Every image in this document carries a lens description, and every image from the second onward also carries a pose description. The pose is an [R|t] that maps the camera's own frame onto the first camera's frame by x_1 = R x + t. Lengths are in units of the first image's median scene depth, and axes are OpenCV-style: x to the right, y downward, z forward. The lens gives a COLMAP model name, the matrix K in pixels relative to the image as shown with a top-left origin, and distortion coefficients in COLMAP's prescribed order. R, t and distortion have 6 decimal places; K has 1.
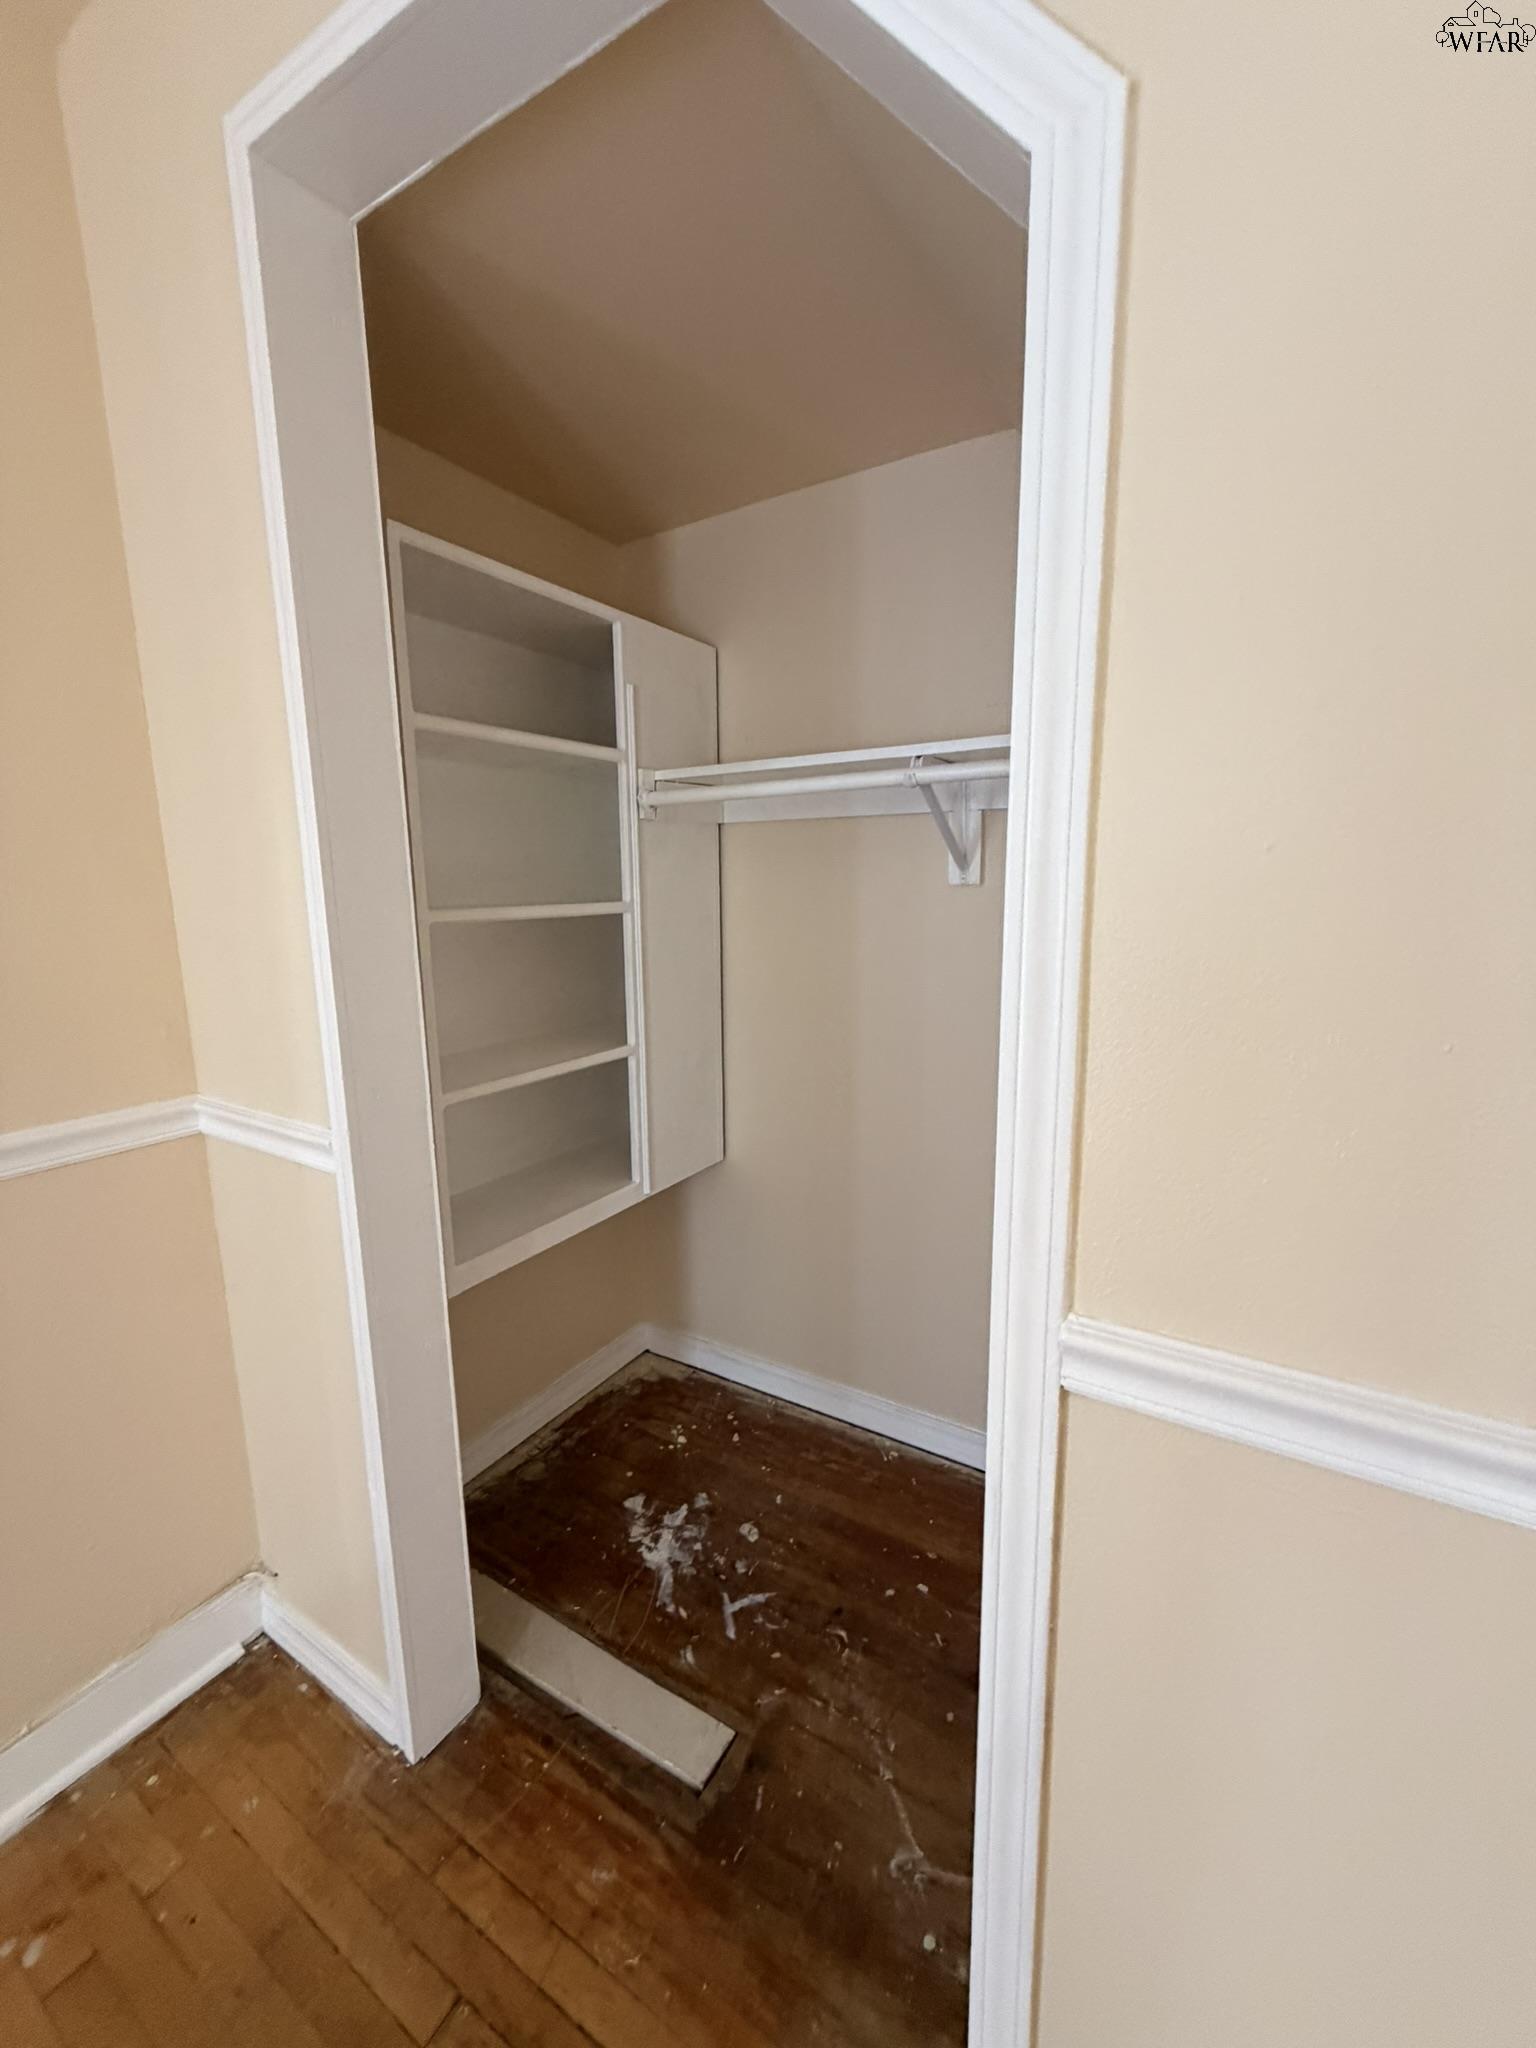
lens RADIAL K [[815.9, 0, 766.2], [0, 815.9, 1018.9], [0, 0, 1]] dist [-0.002588, 0.001224]
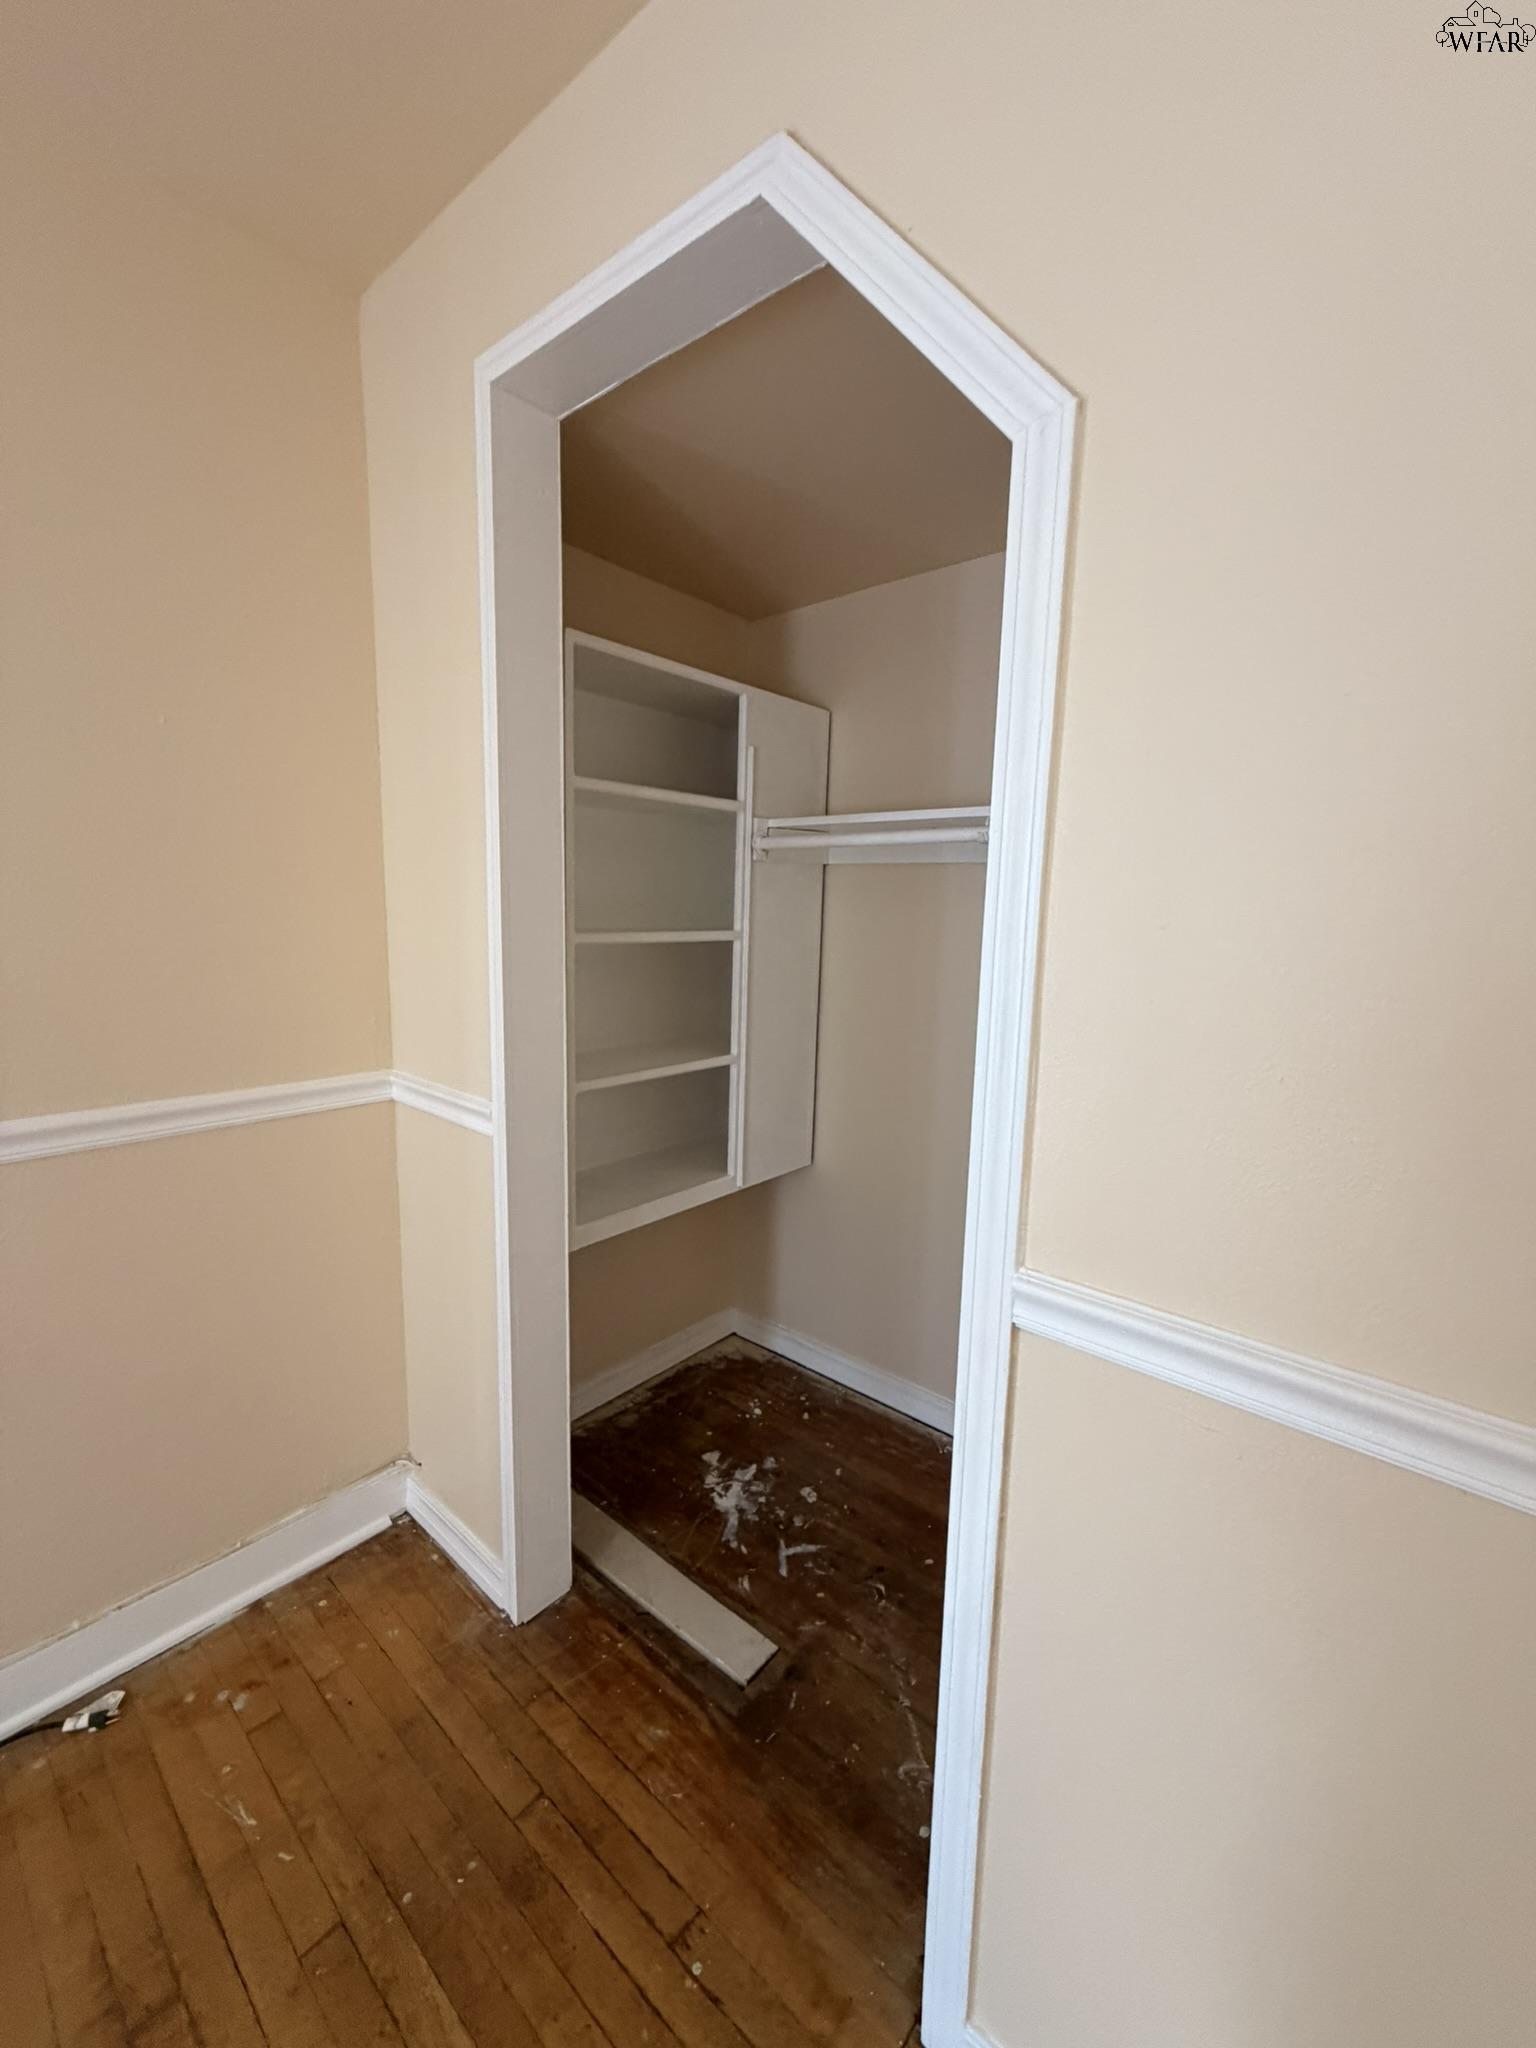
lens RADIAL K [[815.9, 0, 769.6], [0, 815.9, 1024.3], [0, 0, 1]] dist [-0.002588, 0.001224]
pose [[0.987637, 0.060379, -0.144663, 0.061915], [-0.063525, 0.997832, -0.017223, 0.007459], [0.143309, 0.026200, 0.989331, -0.170791]]
